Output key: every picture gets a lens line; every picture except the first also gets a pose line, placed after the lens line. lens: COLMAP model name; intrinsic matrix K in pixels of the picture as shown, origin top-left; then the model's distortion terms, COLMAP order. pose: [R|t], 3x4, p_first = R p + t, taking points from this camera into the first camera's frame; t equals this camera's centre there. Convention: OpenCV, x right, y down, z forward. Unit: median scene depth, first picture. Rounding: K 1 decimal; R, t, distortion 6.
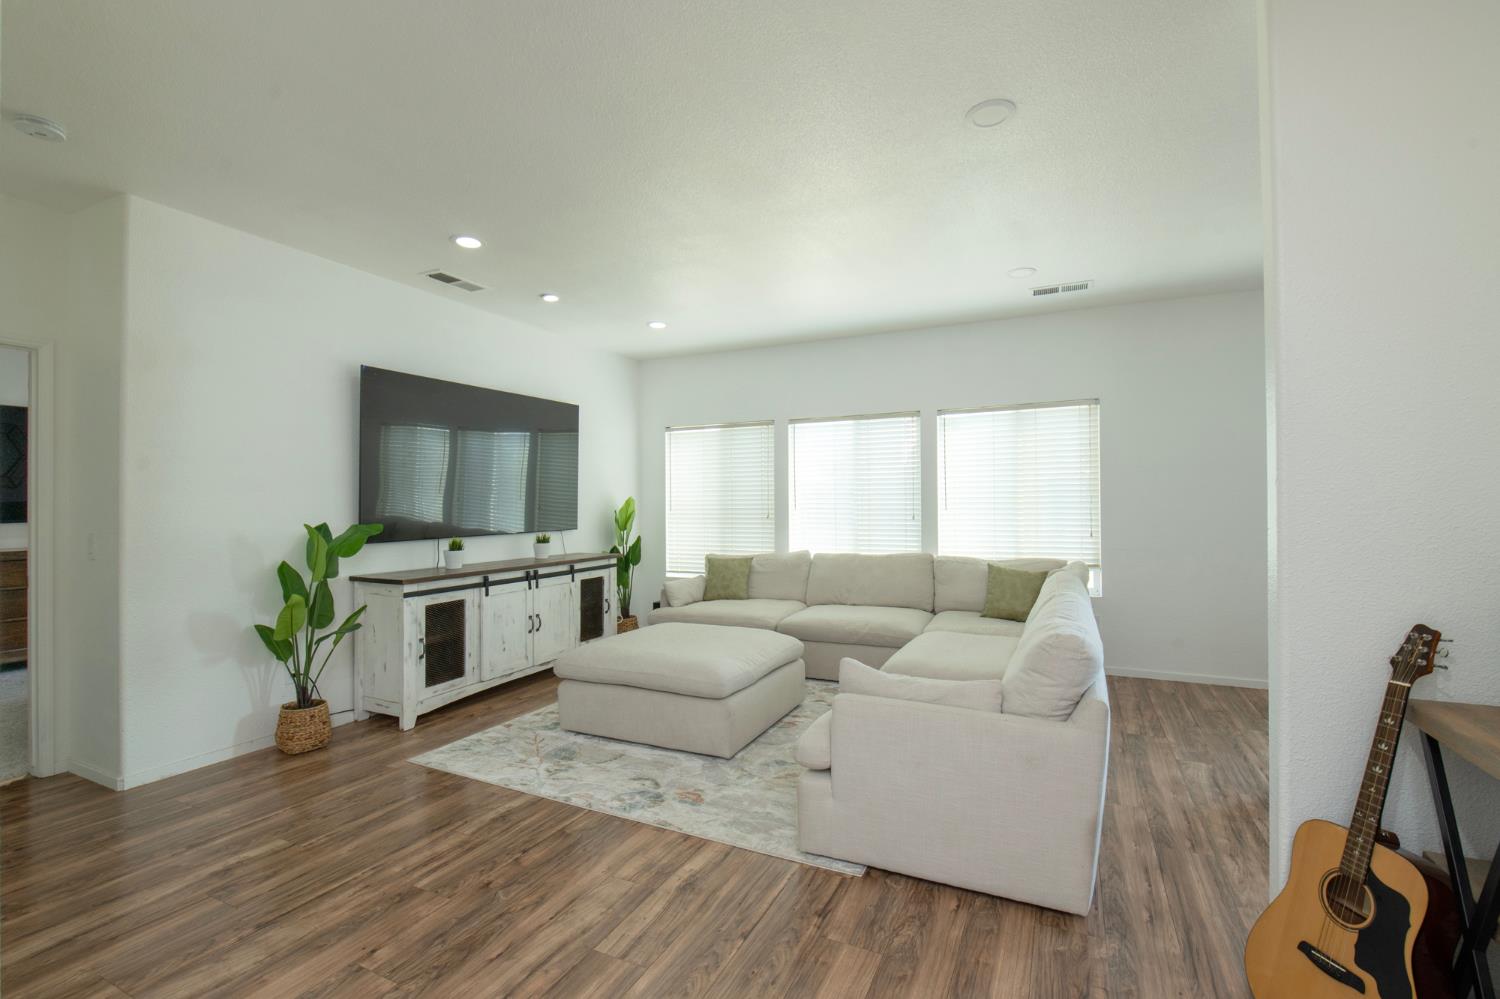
lens RADIAL K [[637.5, 0, 785.4], [0, 637.5, 504.6], [0, 0, 1]] dist [-0.006558, -0.001546]
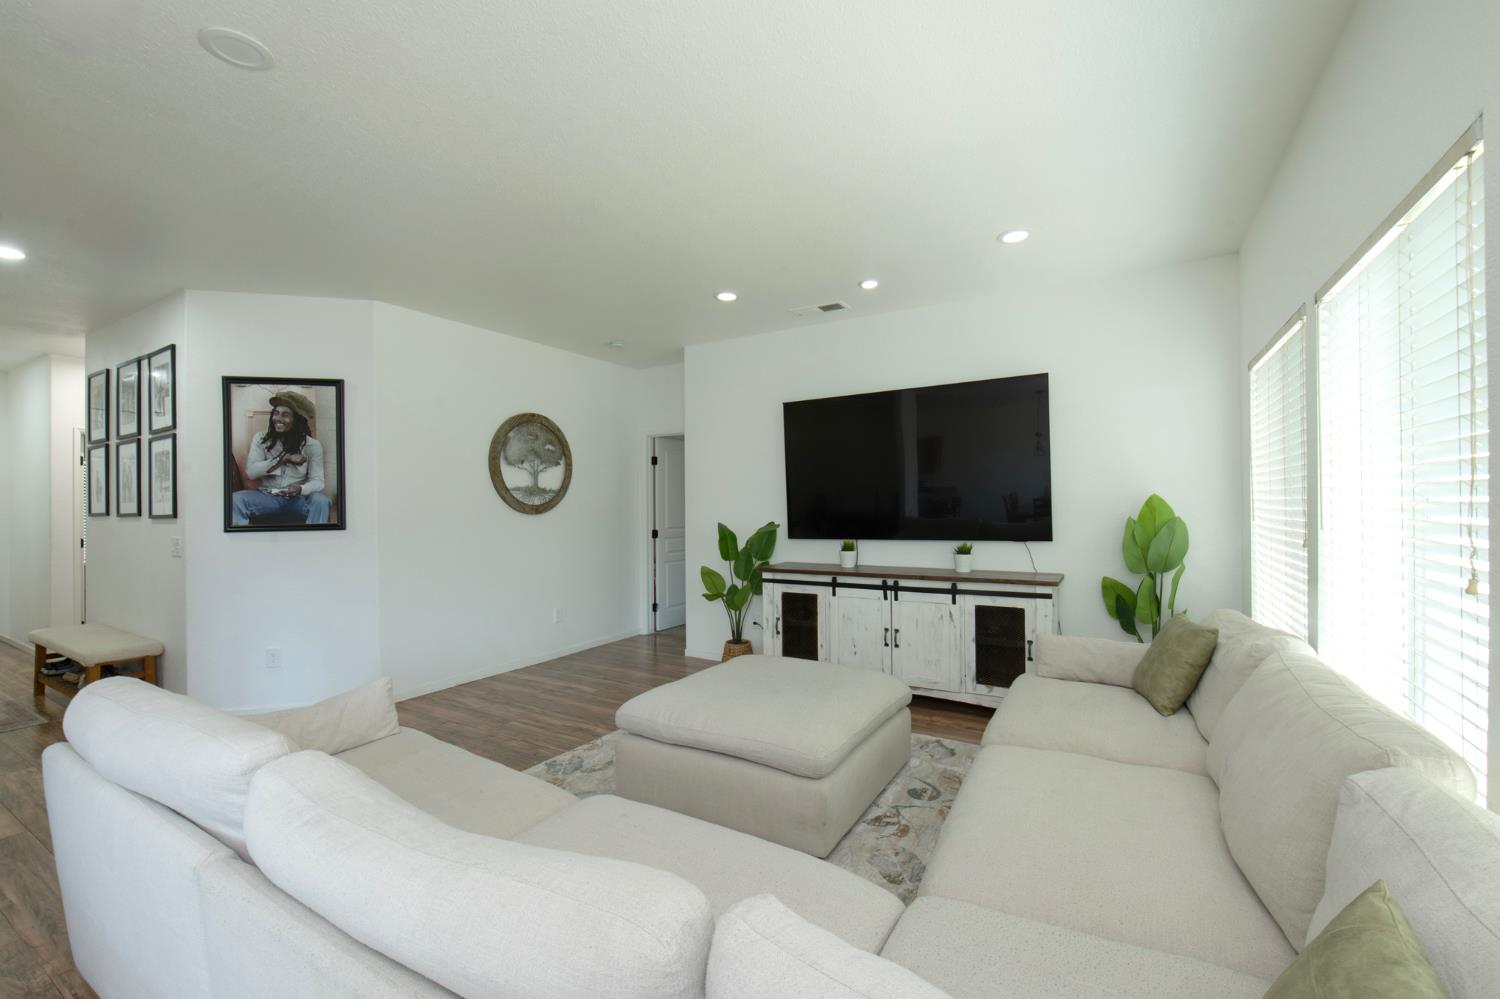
lens RADIAL K [[637.5, 0, 745.8], [0, 637.5, 504.4], [0, 0, 1]] dist [-0.006558, -0.001546]
pose [[-0.128069, 0.006332, -0.991745, 0.645992], [0.009163, 0.999944, 0.005201, -0.016004], [0.991723, -0.008421, -0.128120, 1.075401]]
